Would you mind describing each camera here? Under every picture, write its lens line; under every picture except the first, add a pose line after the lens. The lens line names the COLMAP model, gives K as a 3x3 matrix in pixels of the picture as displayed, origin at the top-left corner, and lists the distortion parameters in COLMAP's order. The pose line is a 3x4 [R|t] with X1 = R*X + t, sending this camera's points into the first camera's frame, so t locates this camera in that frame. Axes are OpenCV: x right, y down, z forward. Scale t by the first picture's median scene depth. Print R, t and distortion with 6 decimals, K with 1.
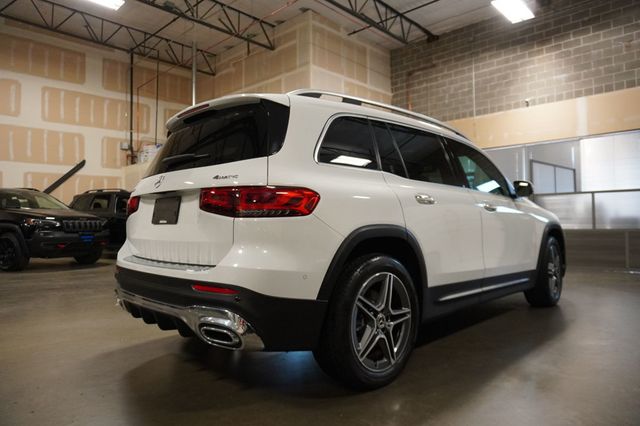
lens RADIAL K [[427.5, 0, 320.0], [0, 427.5, 213.0], [0, 0, 1]] dist [-0.021986, 0.001147]
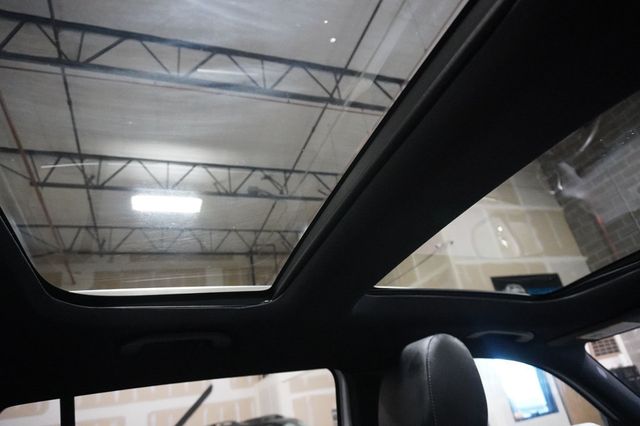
lens RADIAL K [[427.5, 0, 320.0], [0, 427.5, 213.0], [0, 0, 1]] dist [-0.021986, 0.001147]
pose [[0.896196, -0.309877, -0.317504, 0.031158], [0.153742, 0.888221, -0.432927, -0.027647], [0.416168, 0.339174, 0.843662, 0.248062]]
